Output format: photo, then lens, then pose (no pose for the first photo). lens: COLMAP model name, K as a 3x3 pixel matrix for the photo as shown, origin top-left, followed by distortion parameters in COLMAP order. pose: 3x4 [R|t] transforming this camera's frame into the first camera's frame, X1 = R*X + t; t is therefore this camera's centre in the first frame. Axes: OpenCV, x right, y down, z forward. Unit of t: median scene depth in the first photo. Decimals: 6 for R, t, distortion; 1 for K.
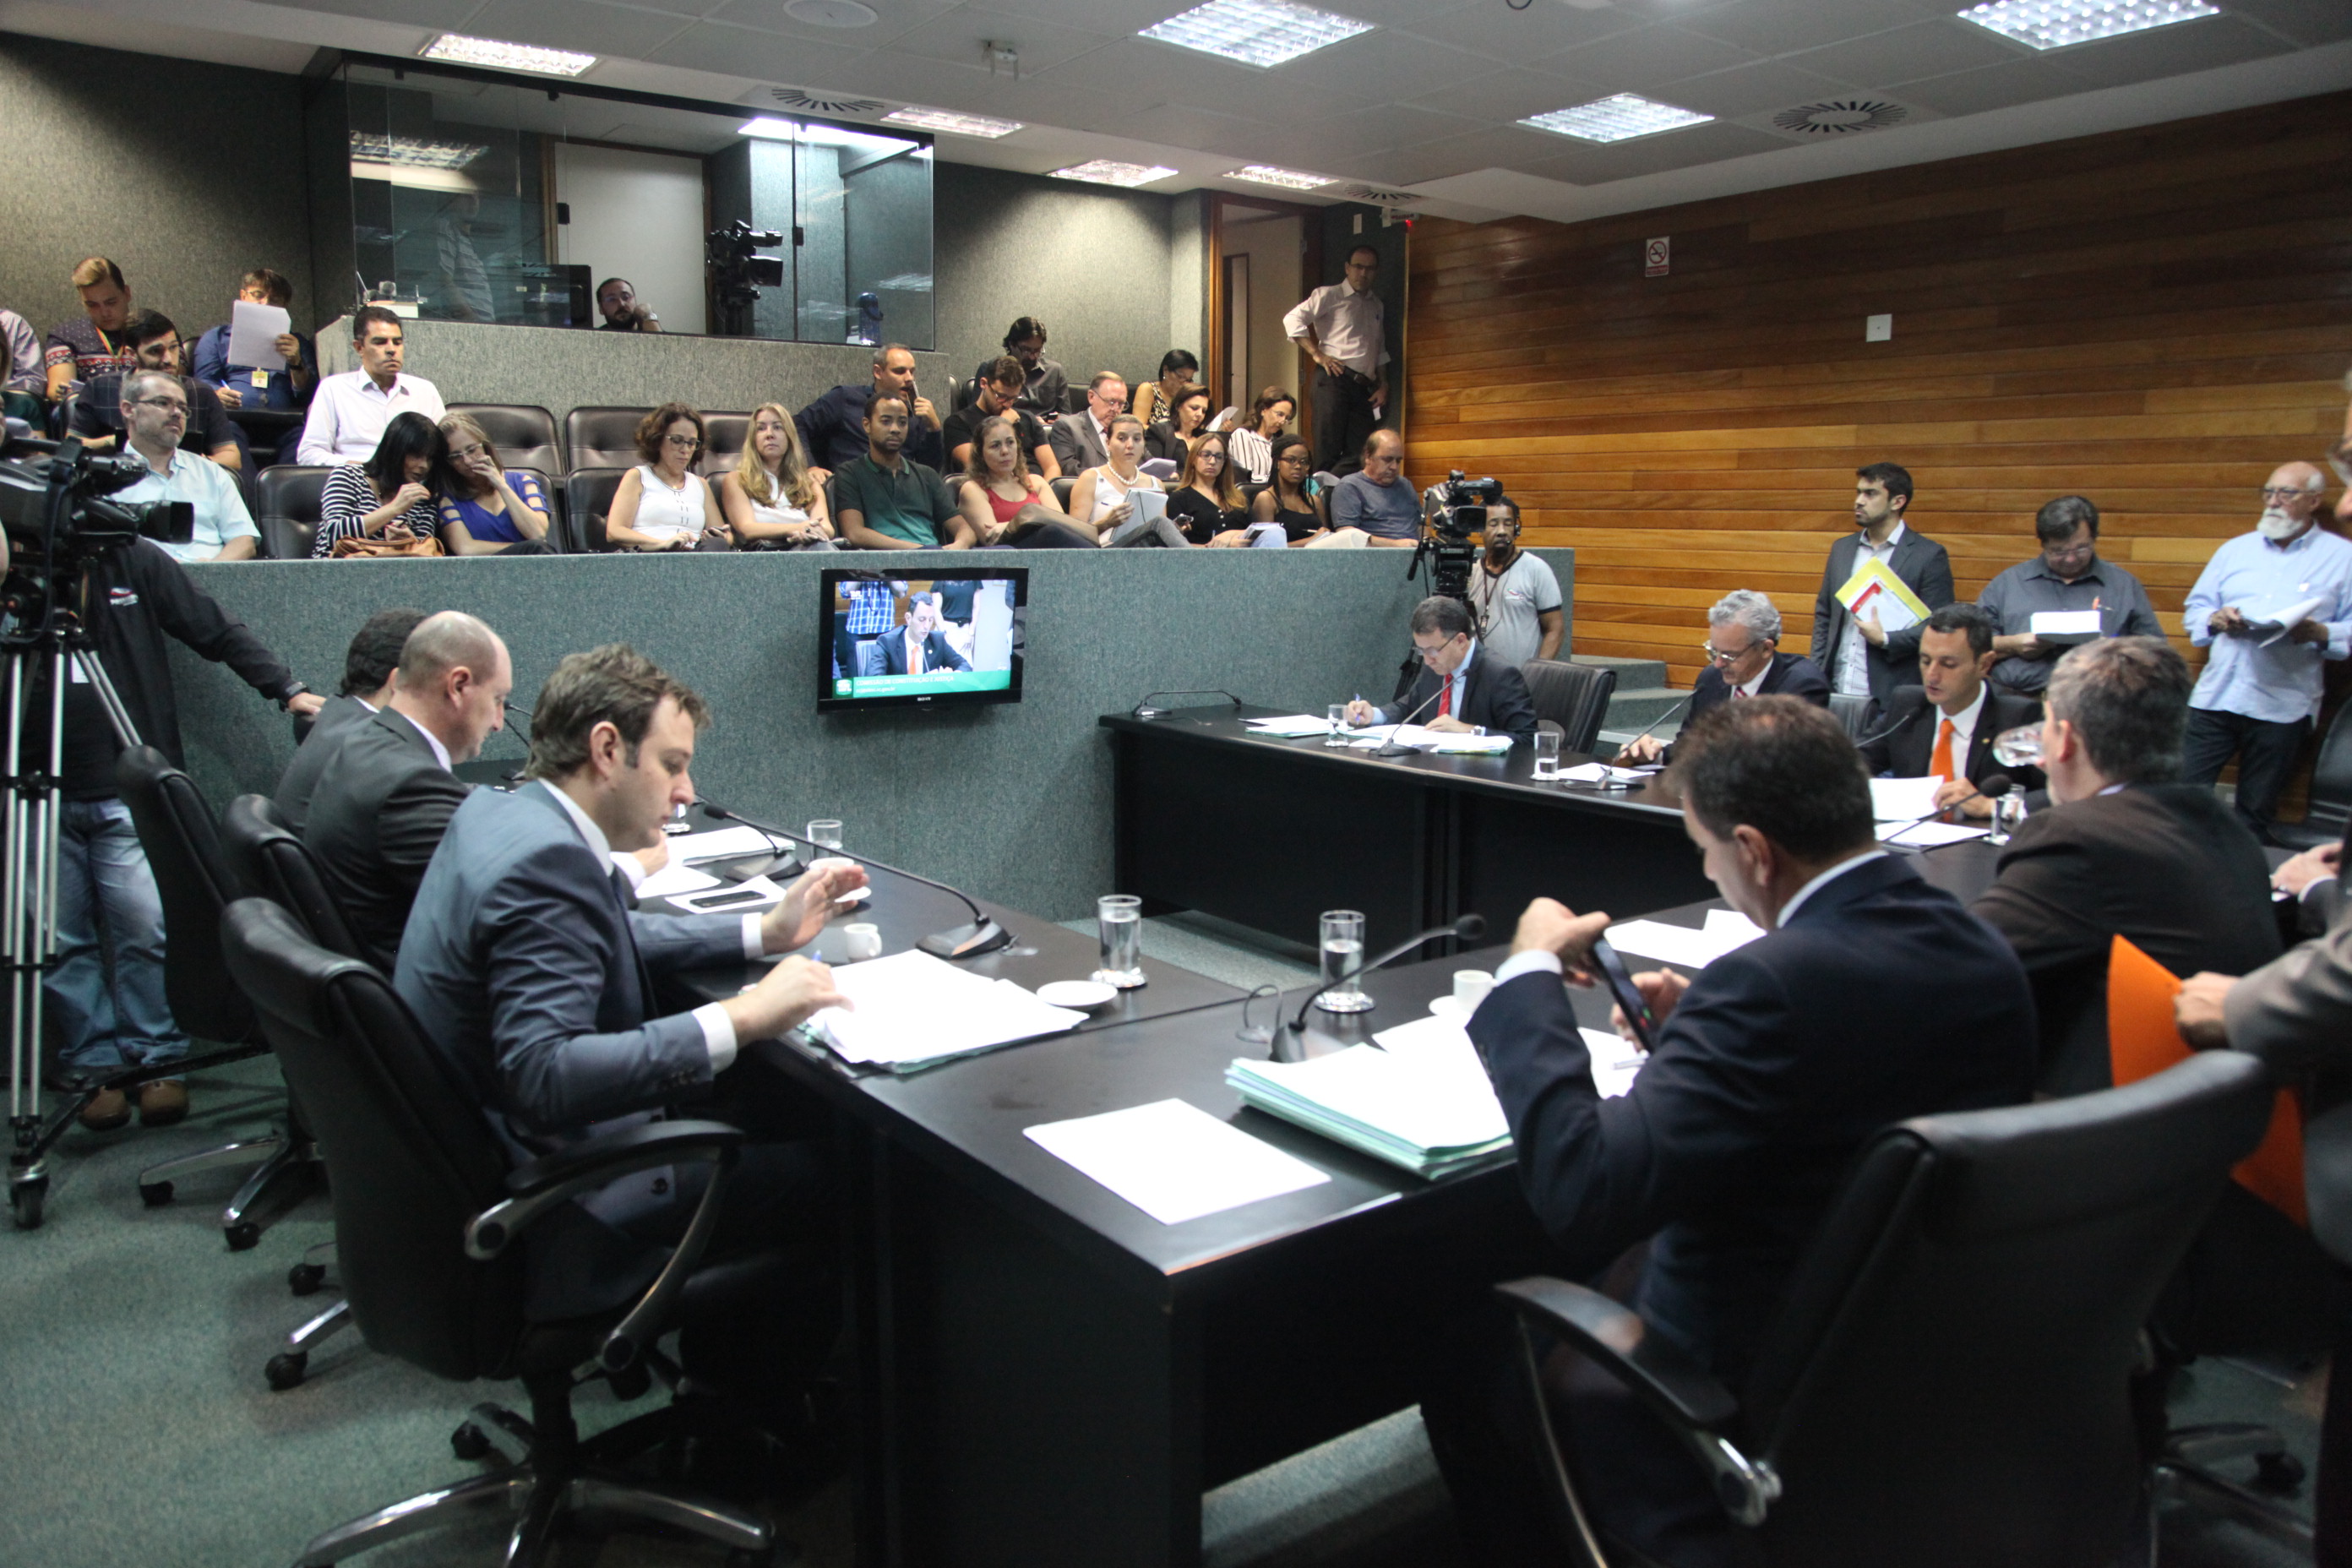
lens RADIAL K [[1619.2, 0, 1180.1], [0, 1619.2, 786.1], [0, 0, 1]] dist [-0.113183, 0.067084]
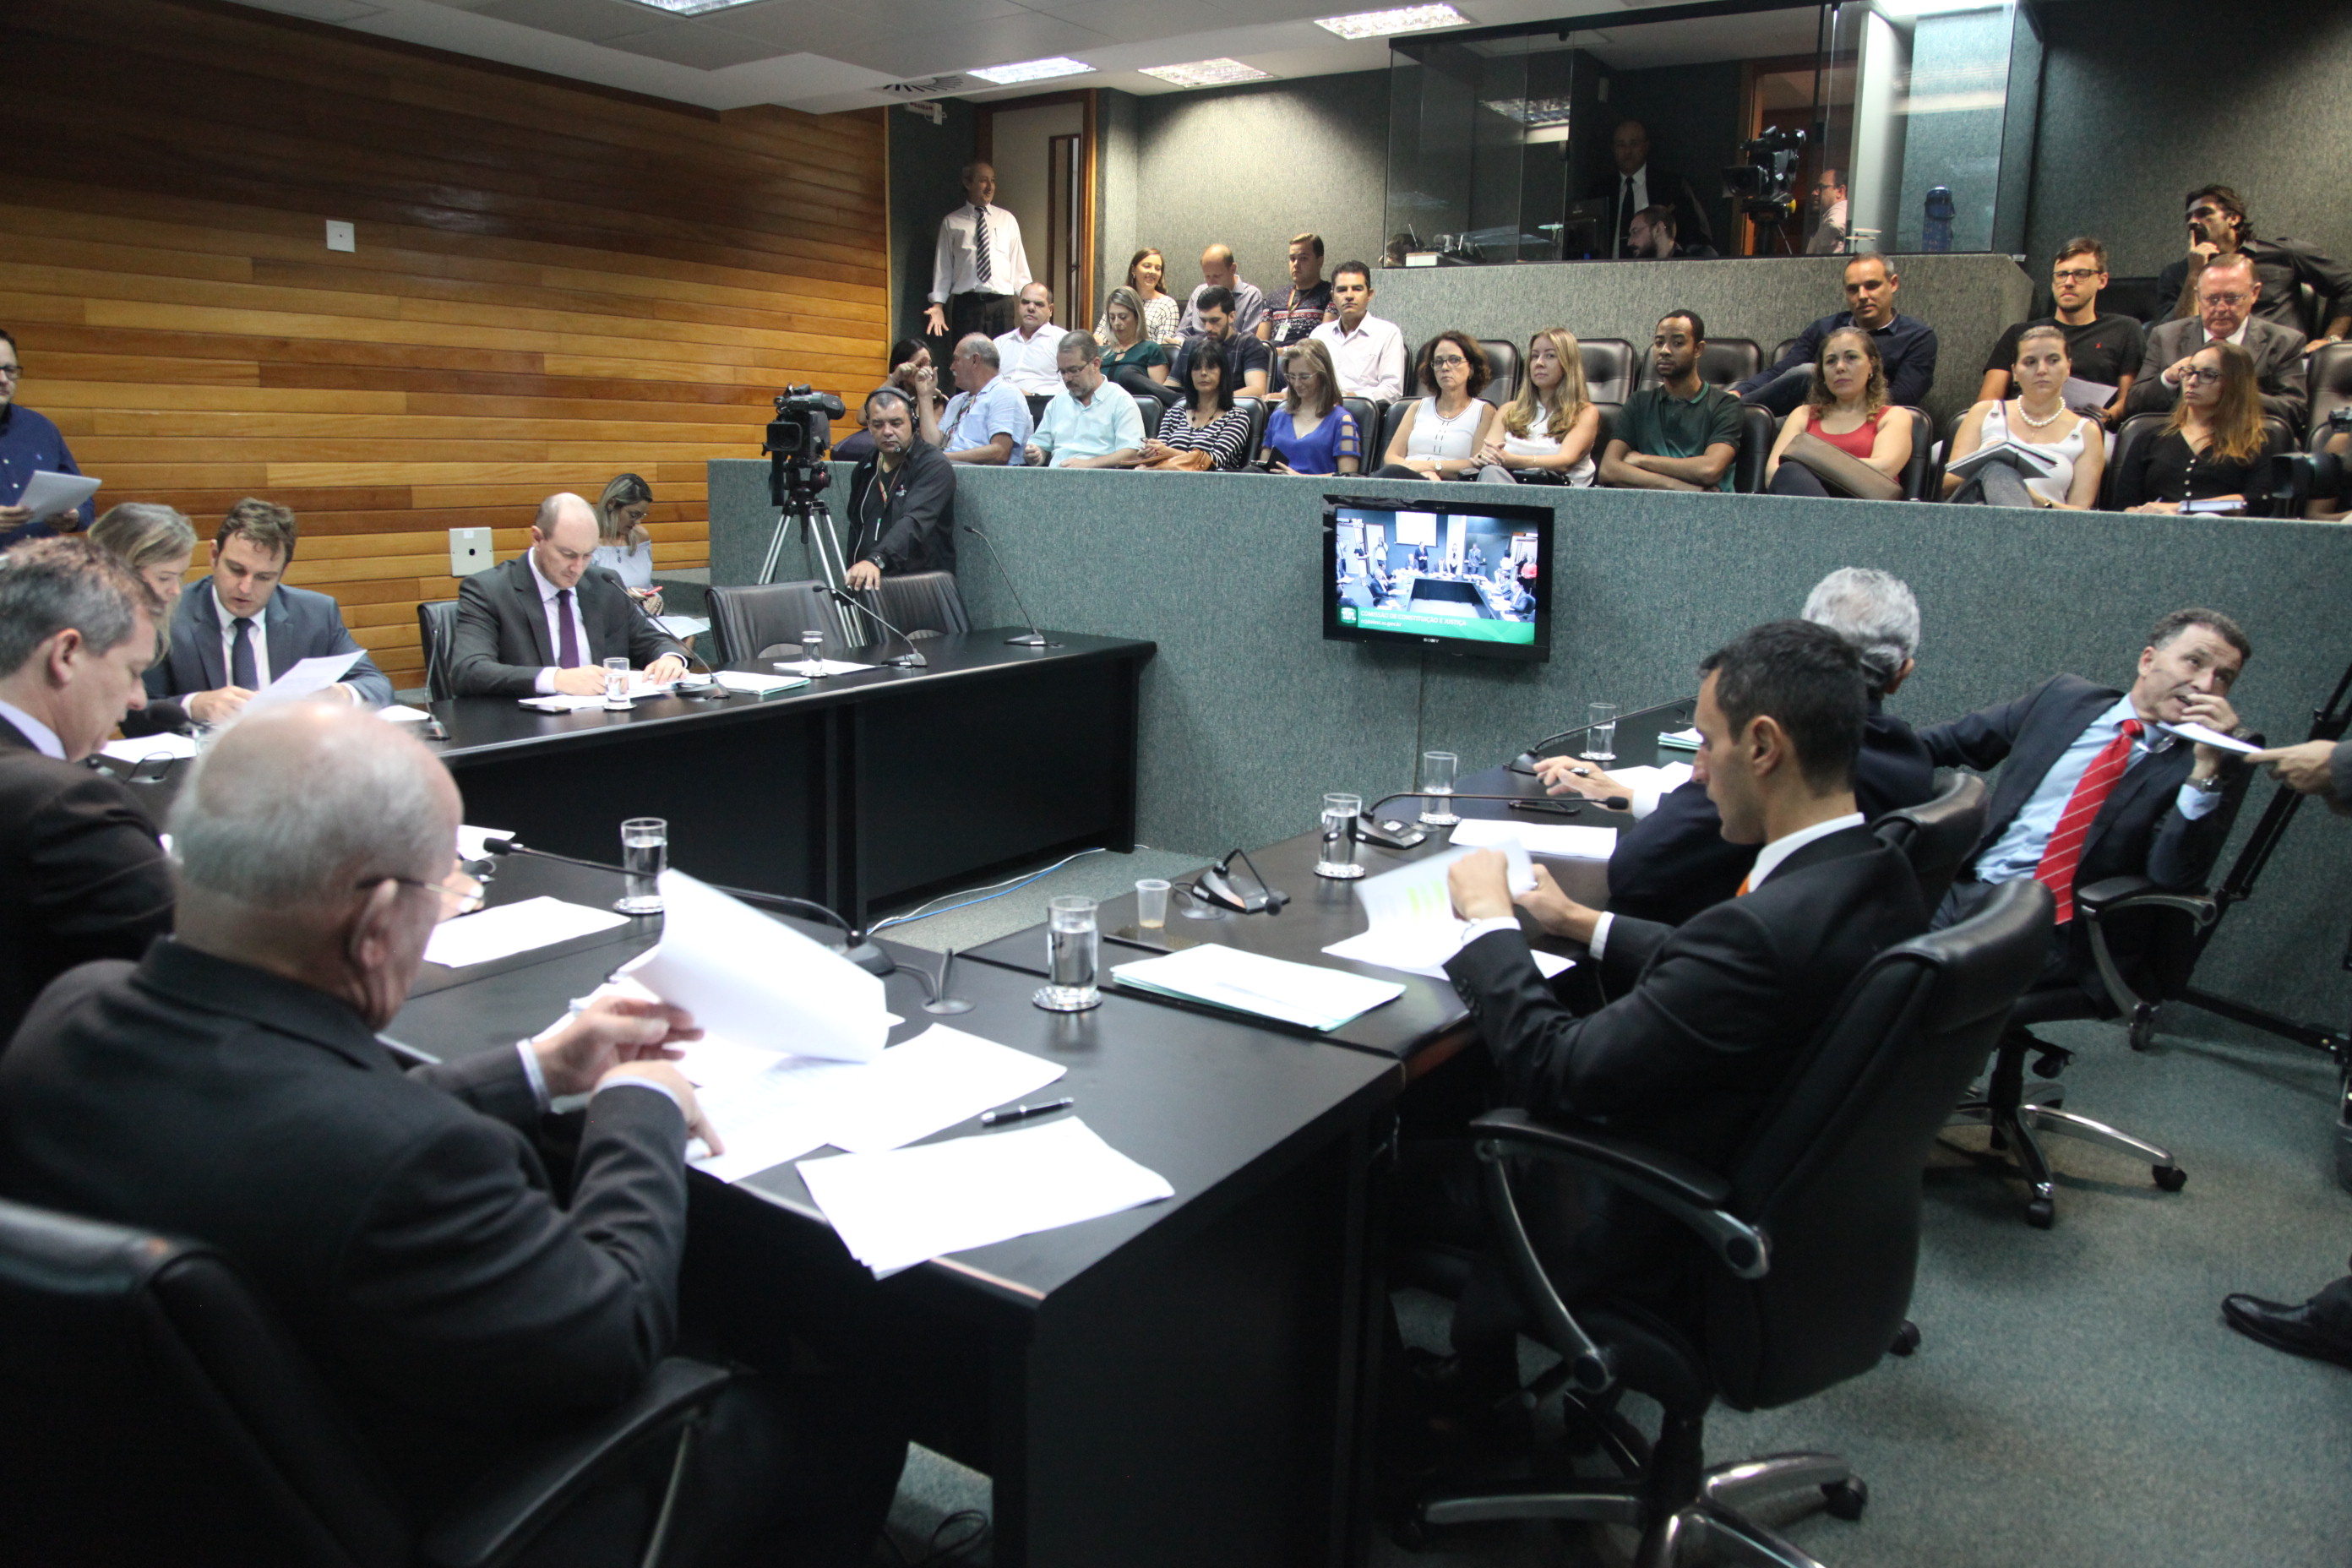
lens RADIAL K [[1619.2, 0, 1194.0], [0, 1619.2, 786.6], [0, 0, 1]] dist [-0.113183, 0.067084]
pose [[0.352037, 0.196486, -0.915130, 0.619190], [-0.169984, 0.974880, 0.143924, -0.076878], [0.920421, 0.104891, 0.376594, 0.492556]]
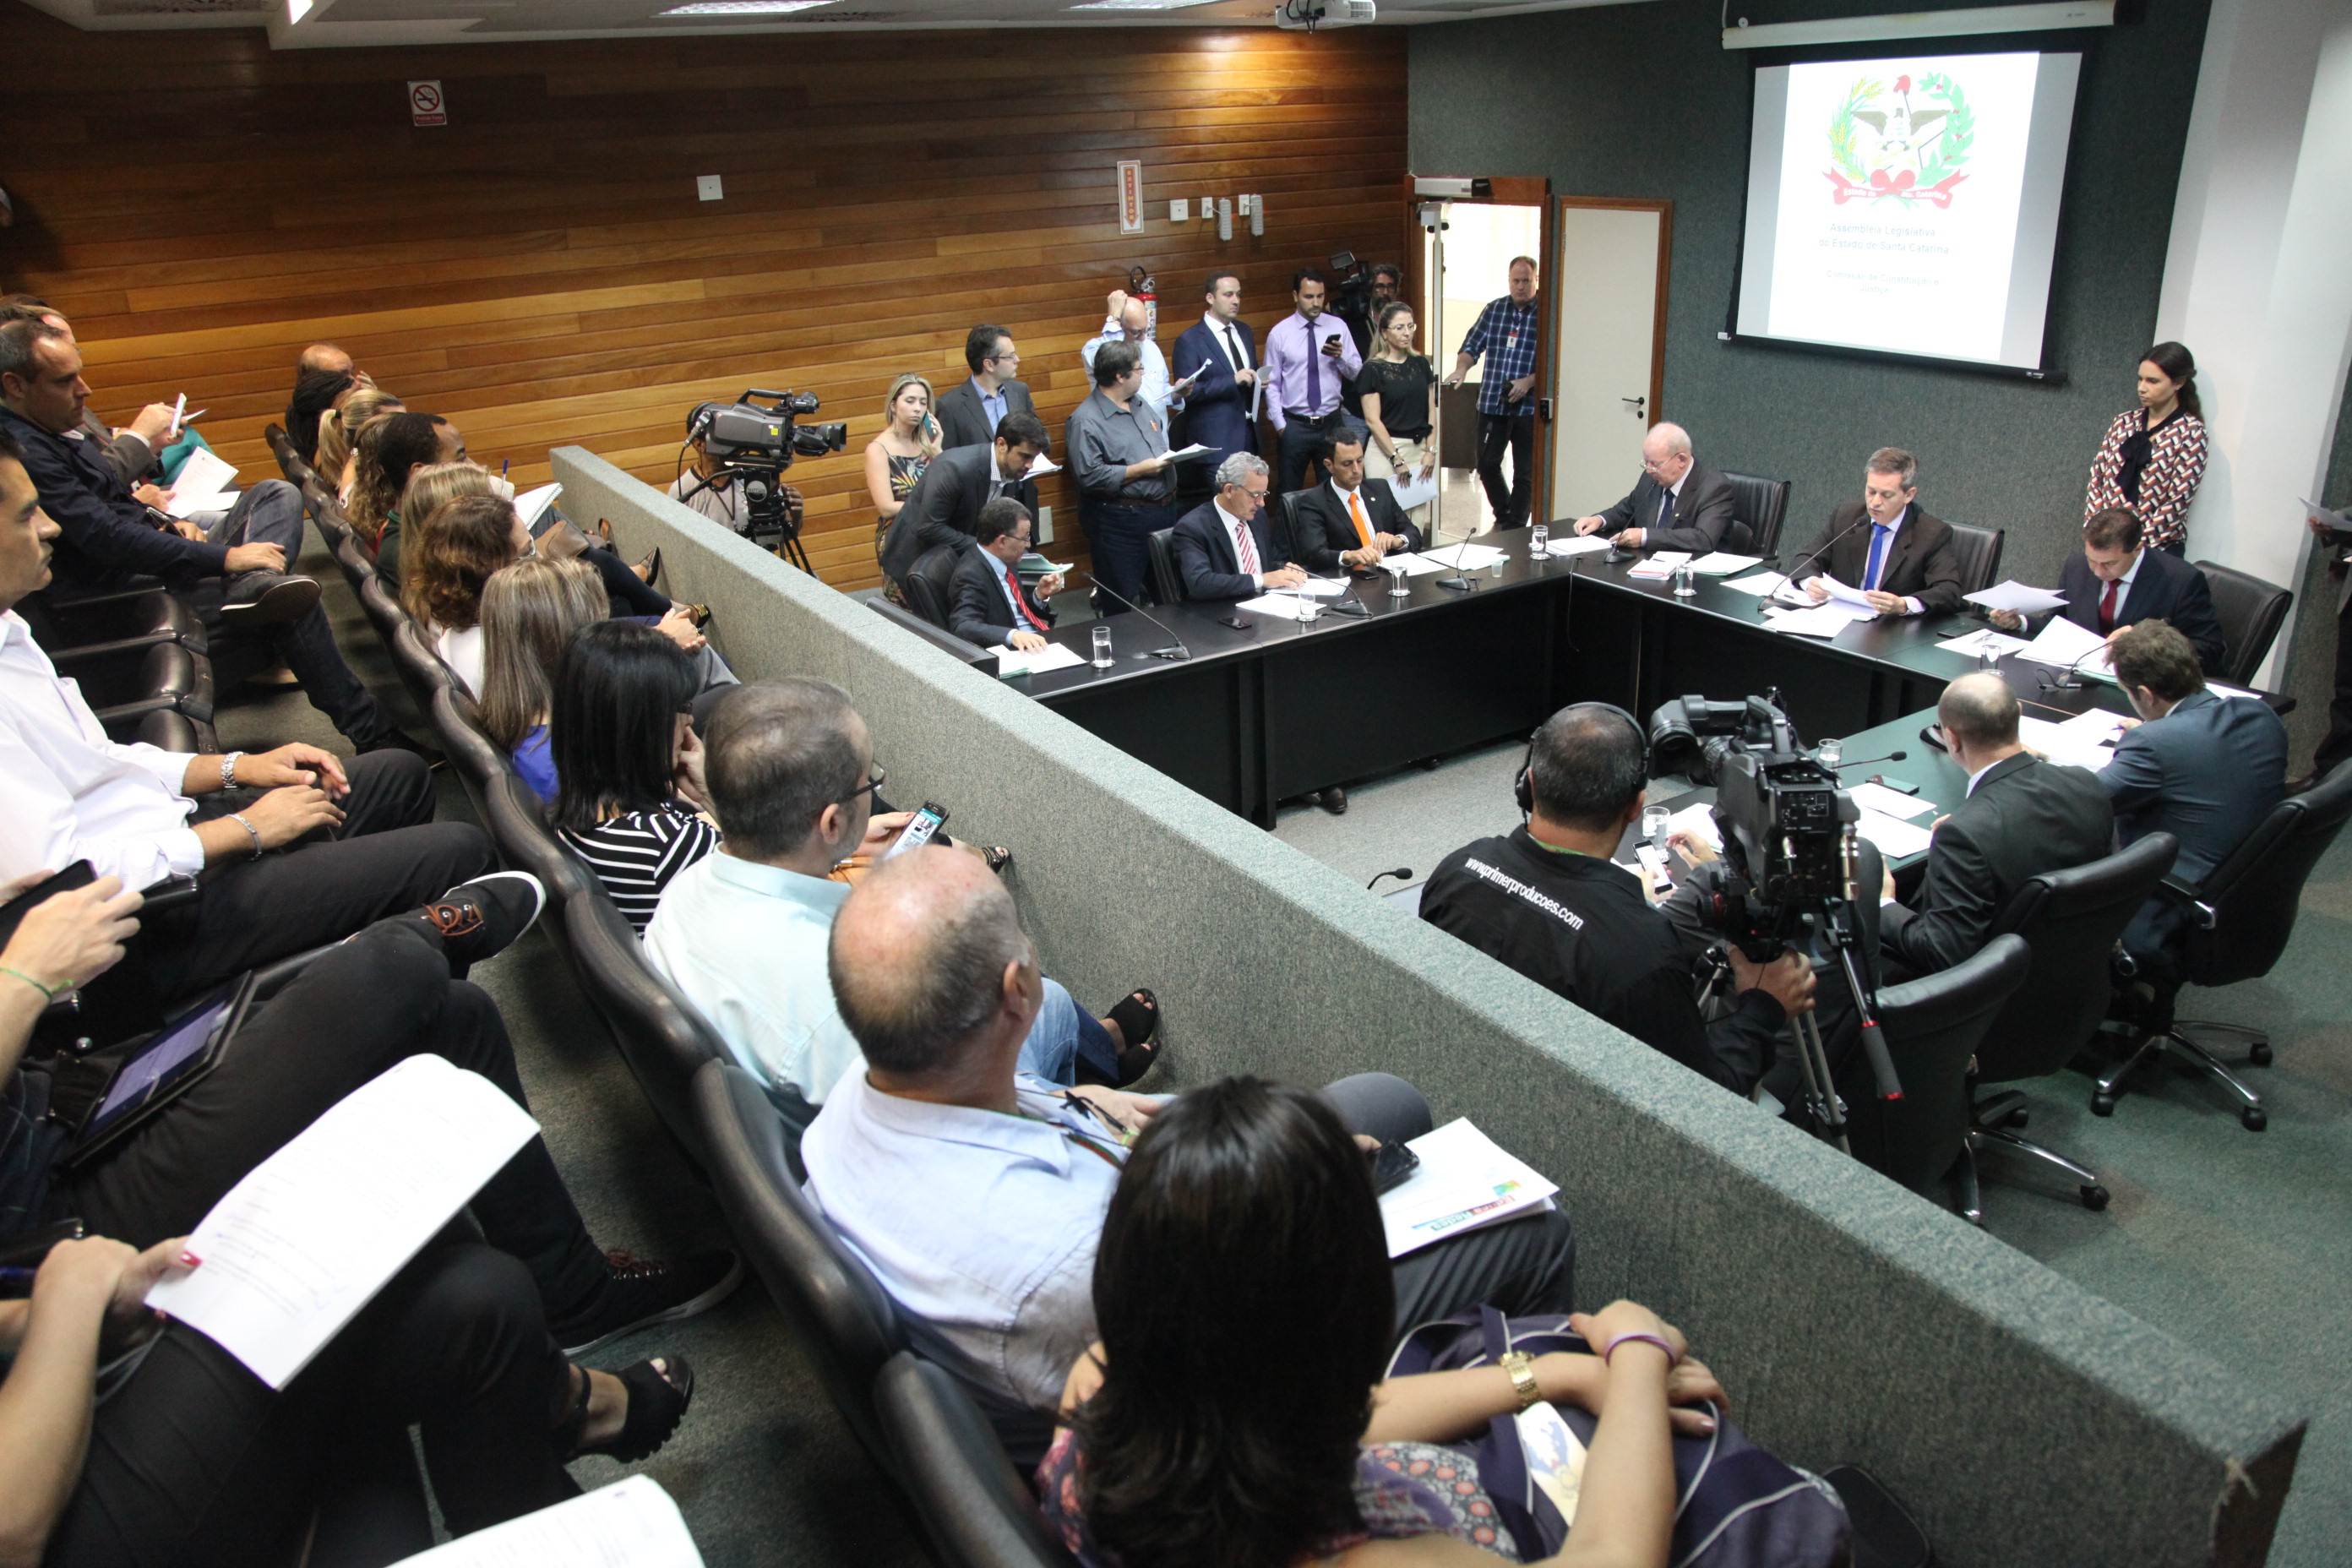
lens RADIAL K [[1619.2, 0, 1177.5], [0, 1619.2, 816.9], [0, 0, 1]] dist [-0.113183, 0.067084]
pose [[0.061498, -0.405112, 0.912197, -0.906558], [0.201746, 0.900107, 0.386142, -0.325179], [-0.977505, 0.160285, 0.137084, 0.766809]]
